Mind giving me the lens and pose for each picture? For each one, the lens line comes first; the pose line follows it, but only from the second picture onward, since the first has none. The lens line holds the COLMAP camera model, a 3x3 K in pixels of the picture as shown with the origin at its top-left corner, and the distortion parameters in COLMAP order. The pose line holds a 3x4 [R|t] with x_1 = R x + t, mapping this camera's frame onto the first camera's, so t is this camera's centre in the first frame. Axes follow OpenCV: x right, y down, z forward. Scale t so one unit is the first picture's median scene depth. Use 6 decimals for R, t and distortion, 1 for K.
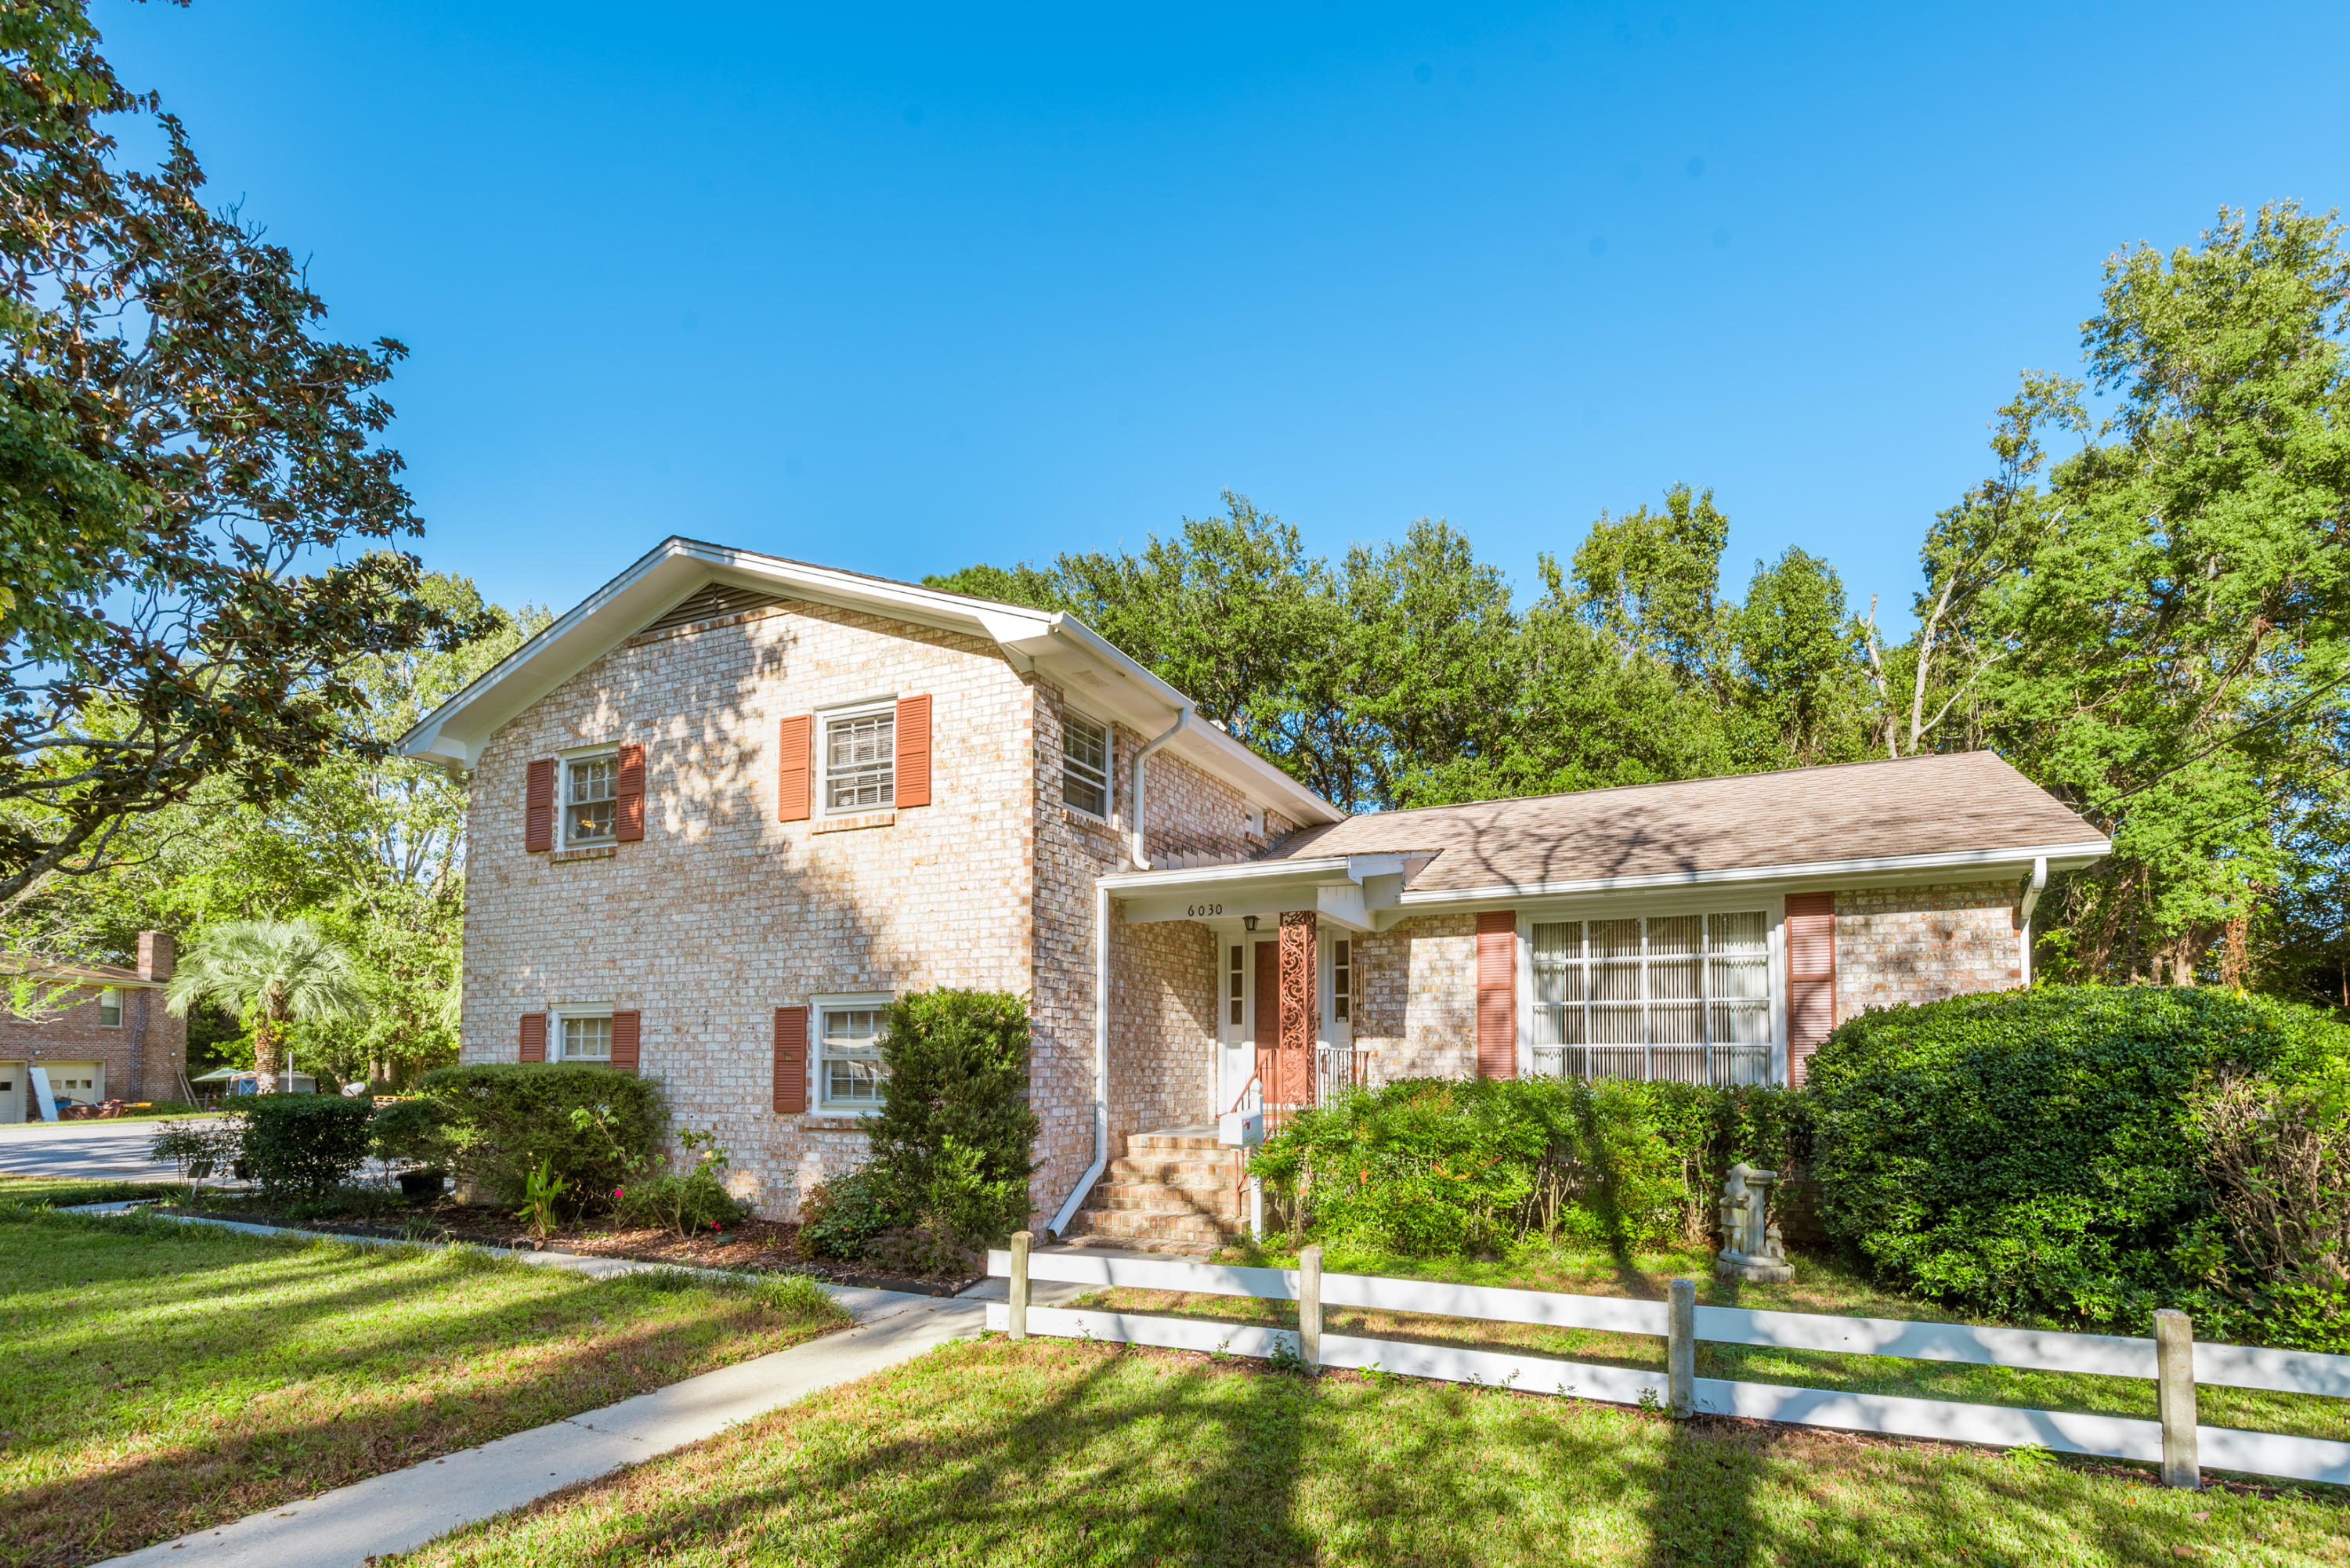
lens RADIAL K [[1163.3, 0, 1182.8], [0, 1163.3, 955.1], [0, 0, 1]] dist [0.004412, 0.000711]
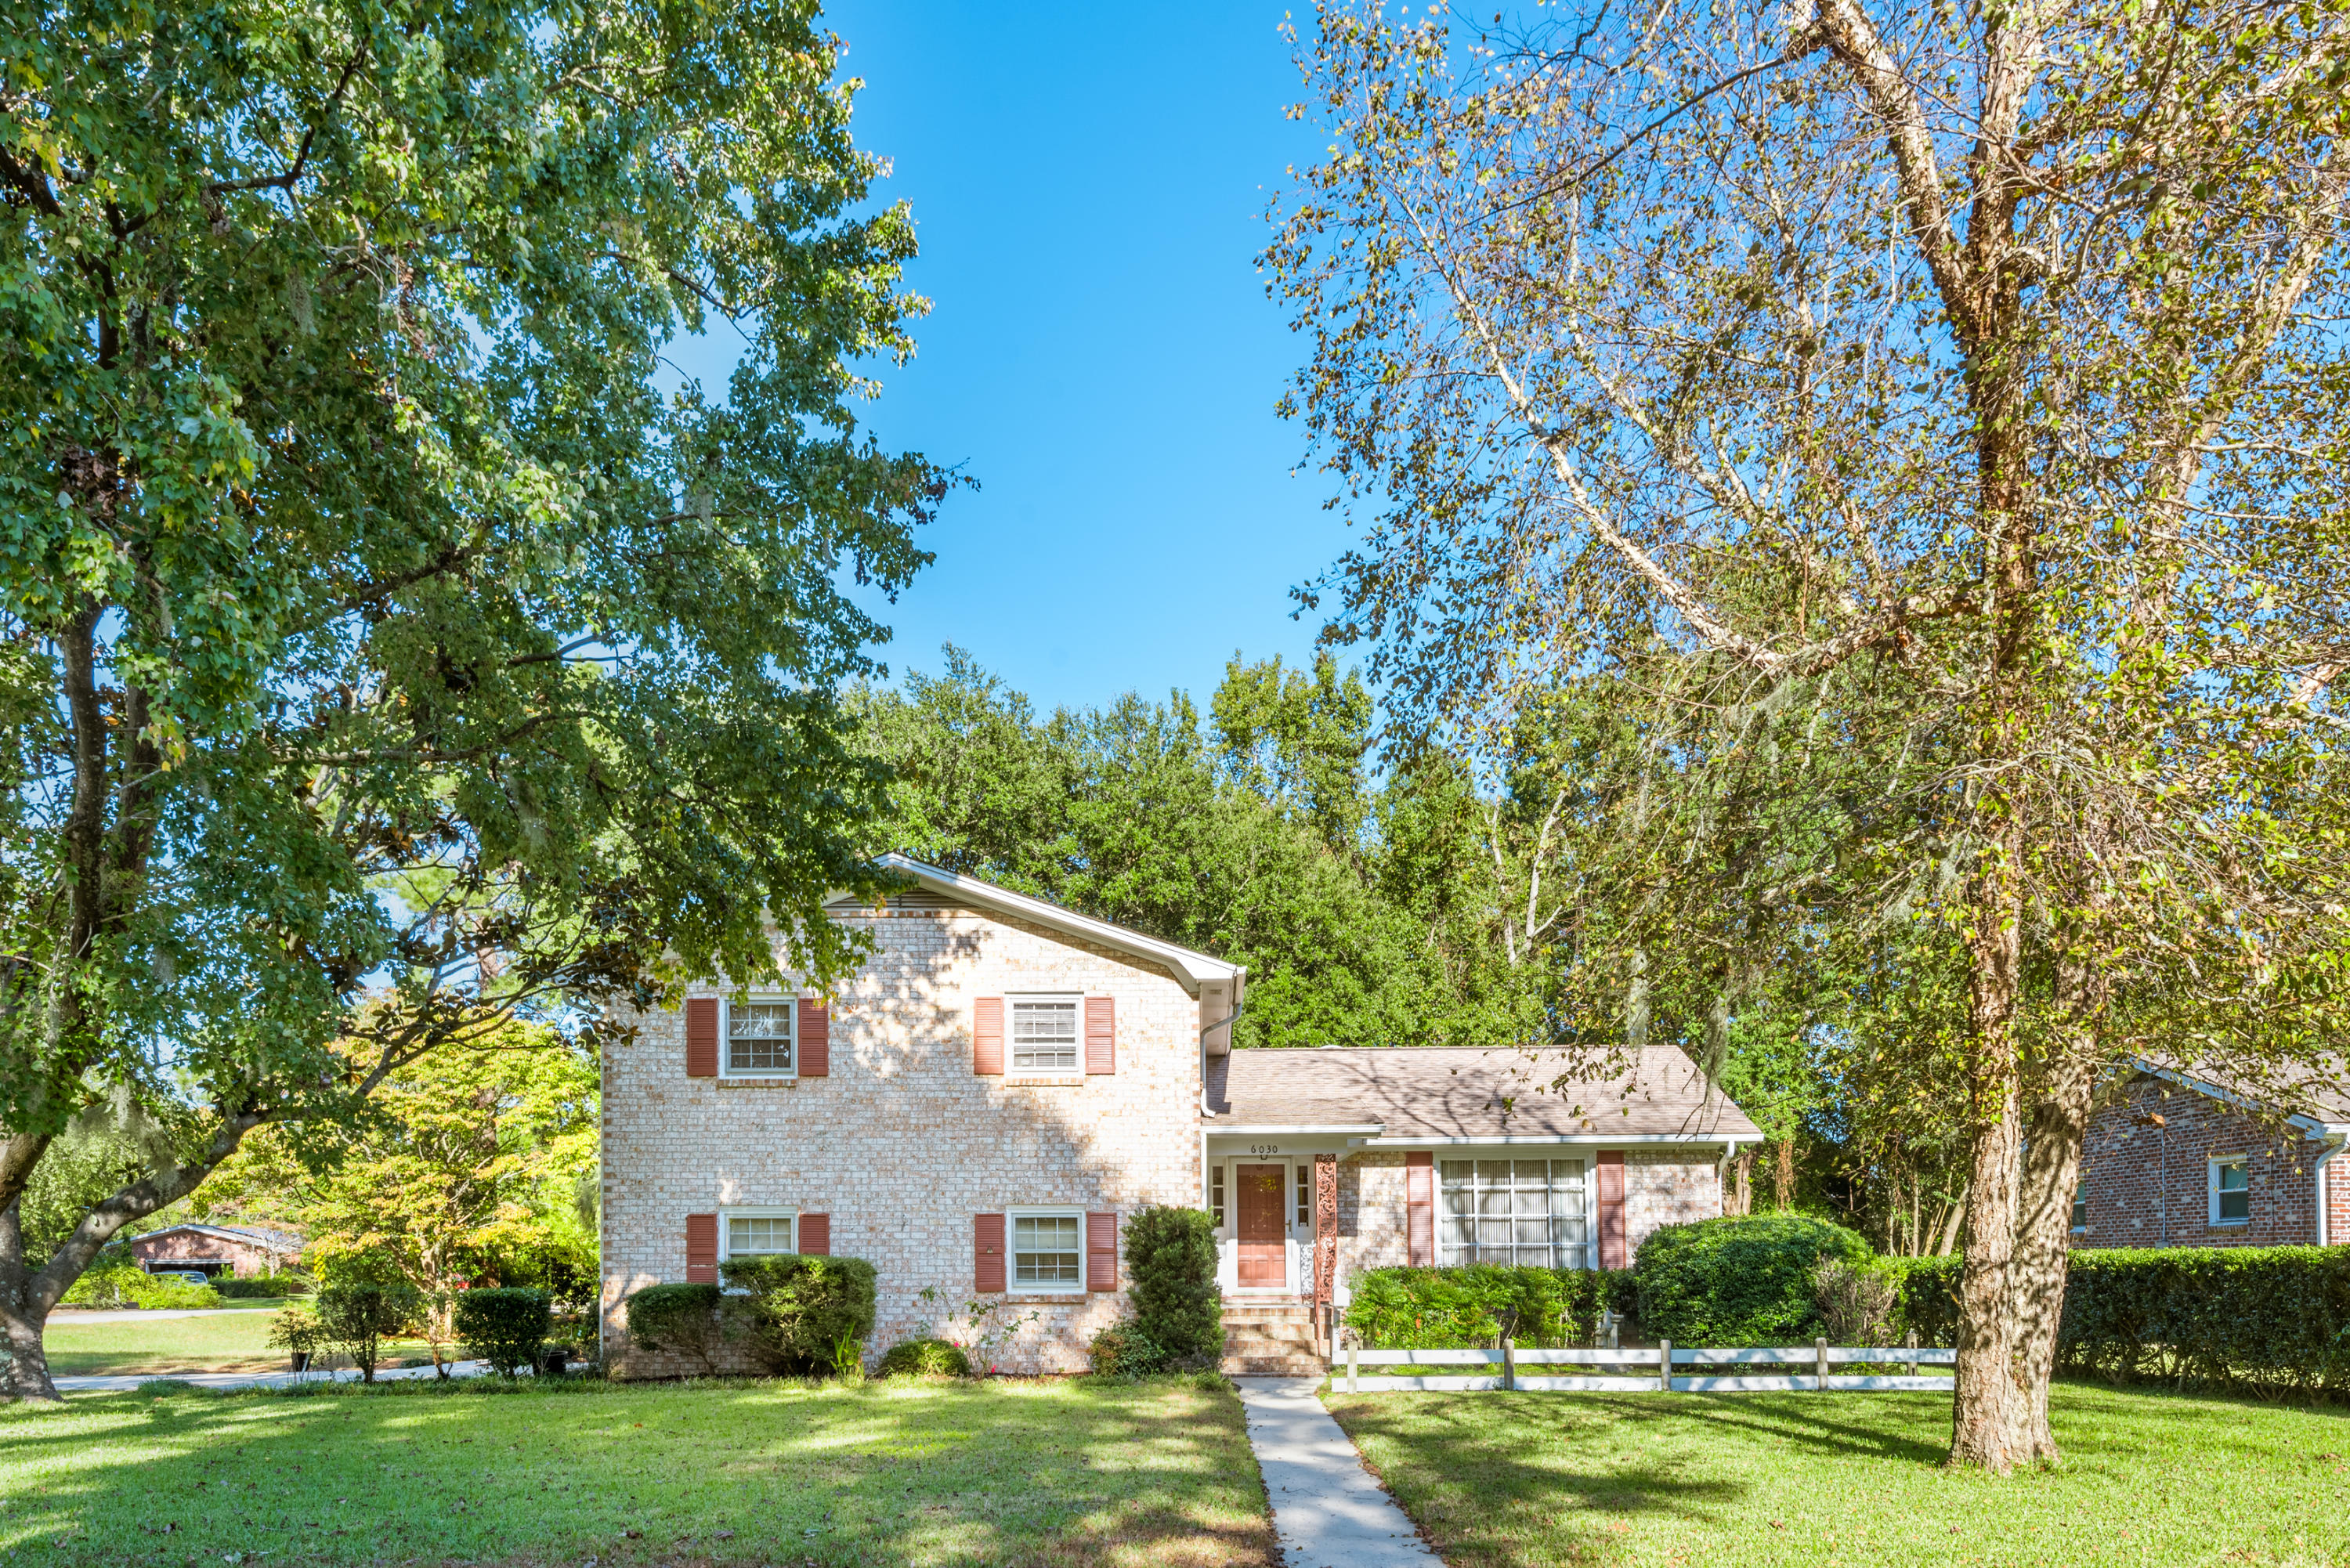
lens RADIAL K [[1778.5, 0, 1136.1], [0, 1778.5, 990.1], [0, 0, 1]] dist [0.043180, -0.008473]
pose [[0.916237, 0.057886, 0.396432, -0.973397], [-0.035186, 0.997310, -0.064303, -0.083864], [-0.399088, 0.044968, 0.915809, -0.936506]]
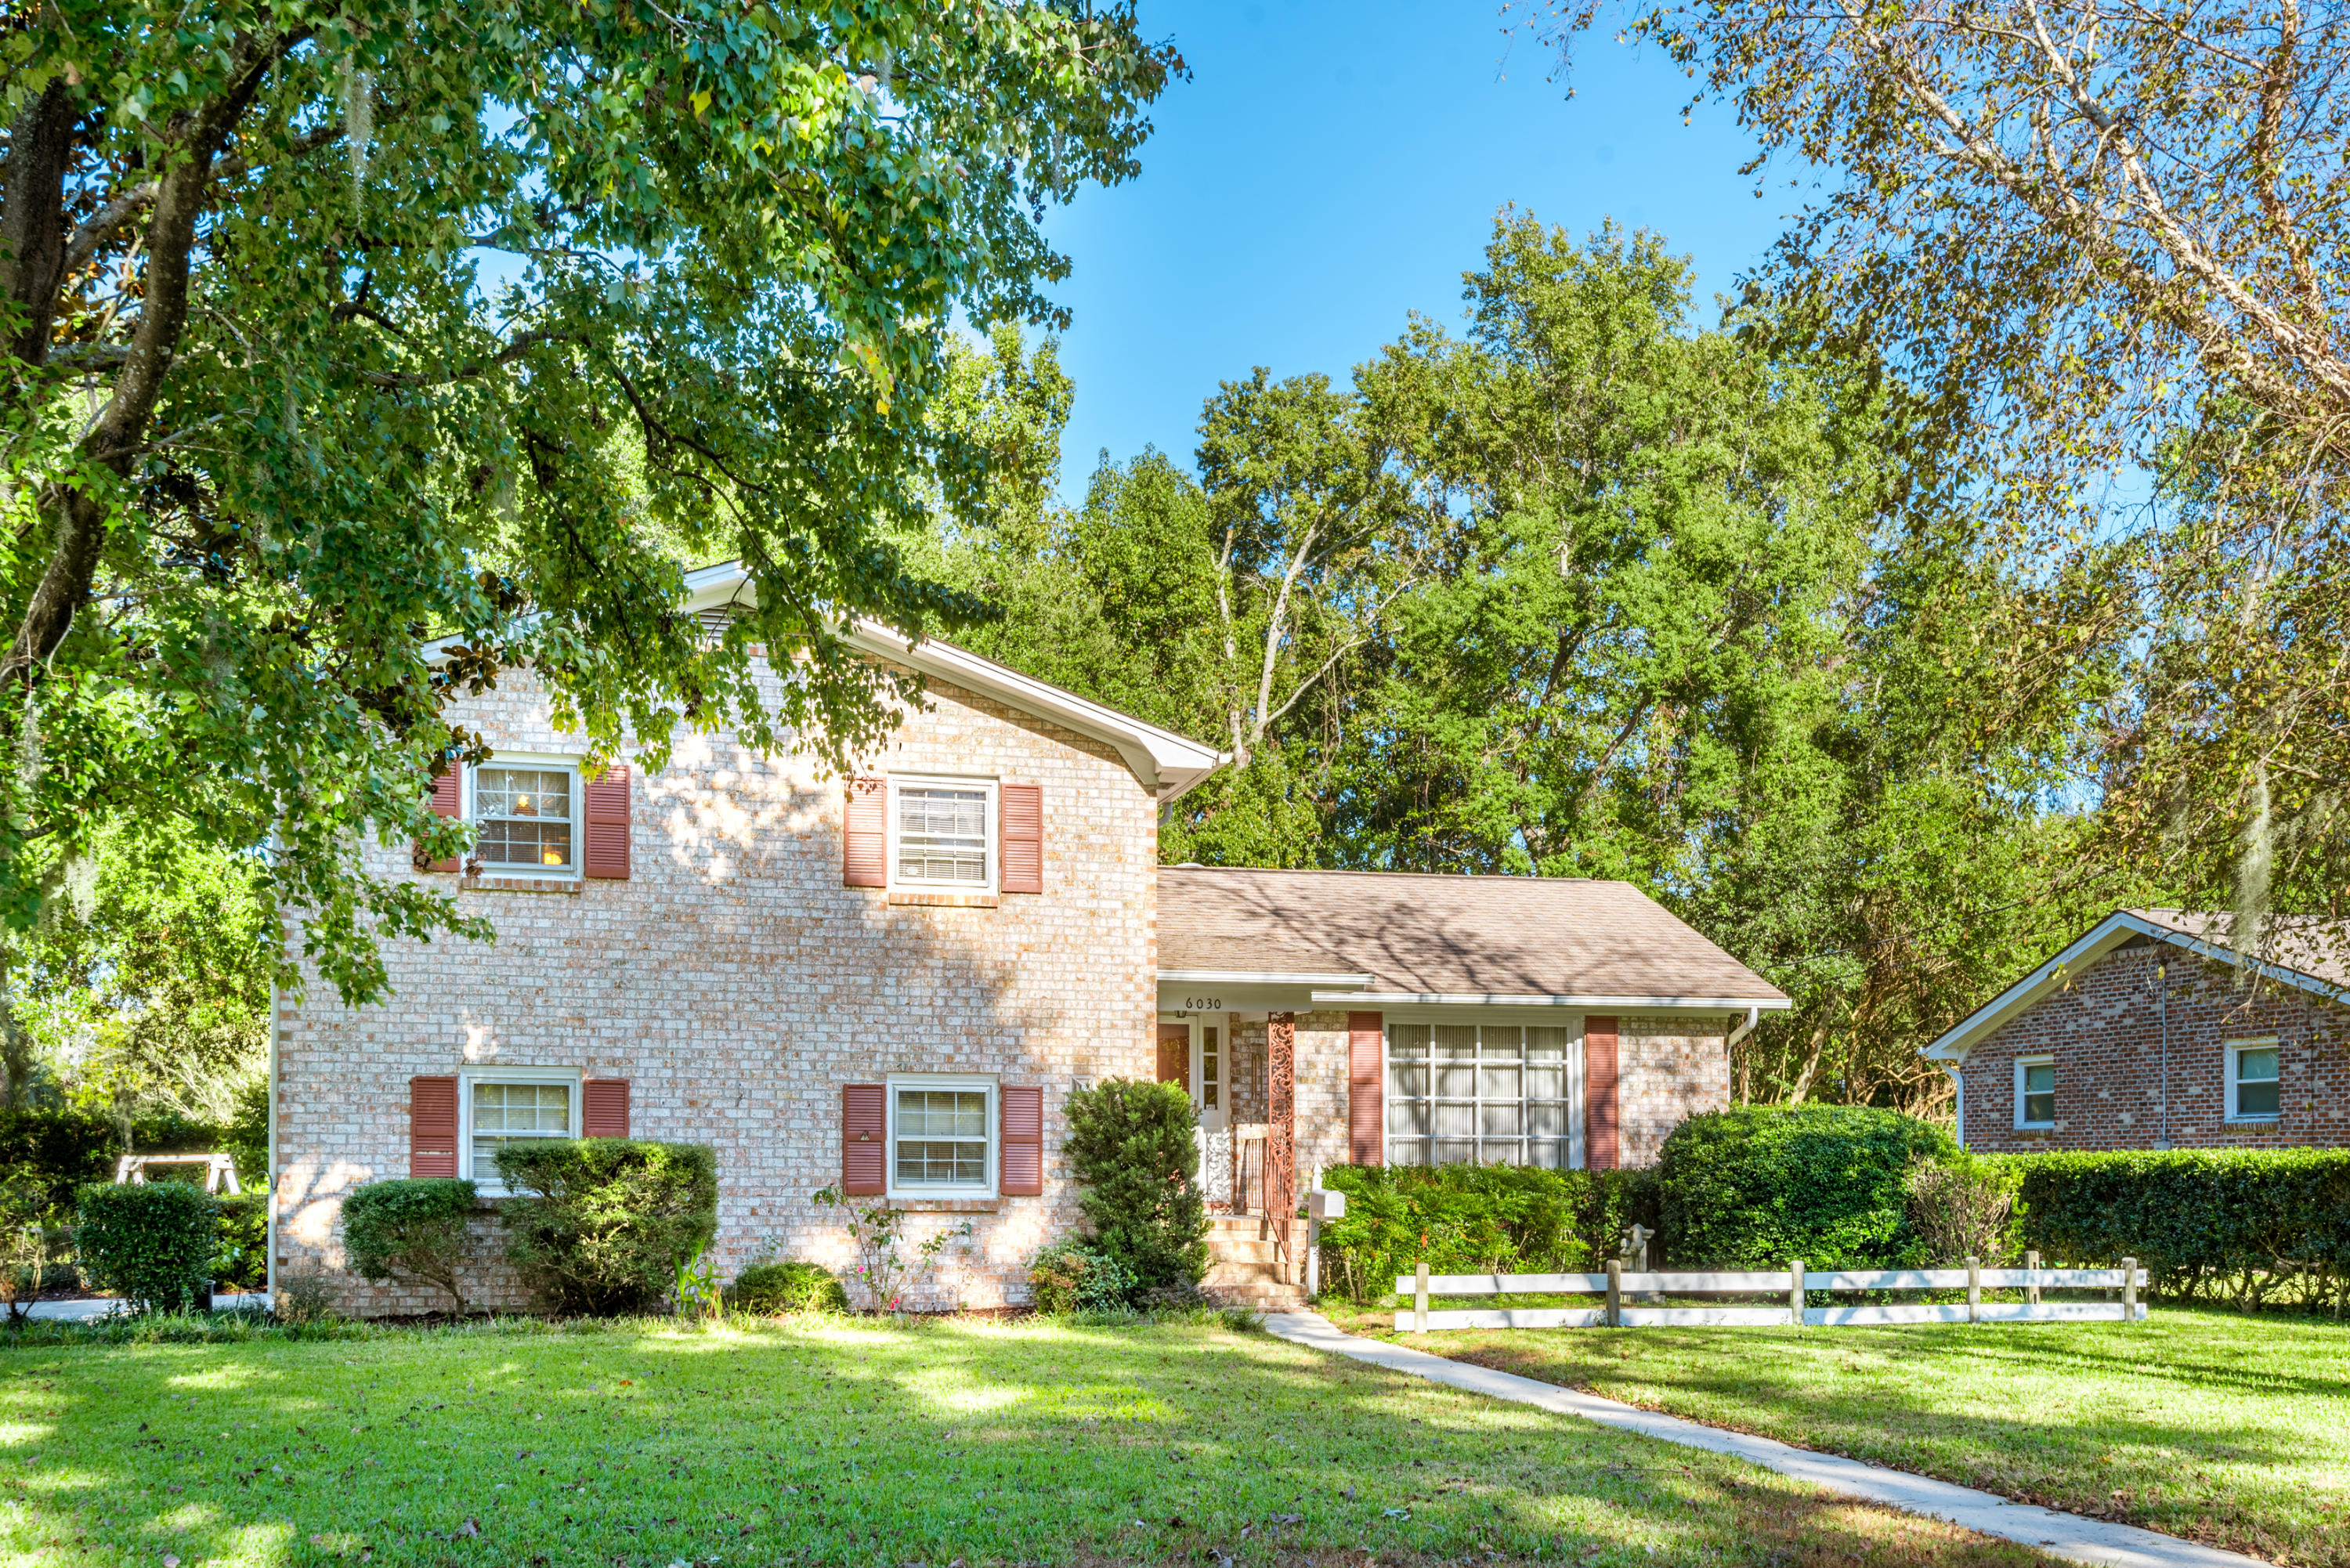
lens RADIAL K [[2486.0, 0, 1175.0], [0, 2486.0, 784.0], [0, 0, 1]] dist [0.009215, 0.037684]
pose [[0.769980, 0.101248, 0.629984, -1.383478], [-0.067926, 0.994726, -0.076848, -0.058149], [-0.634442, 0.016379, 0.772797, -0.710072]]
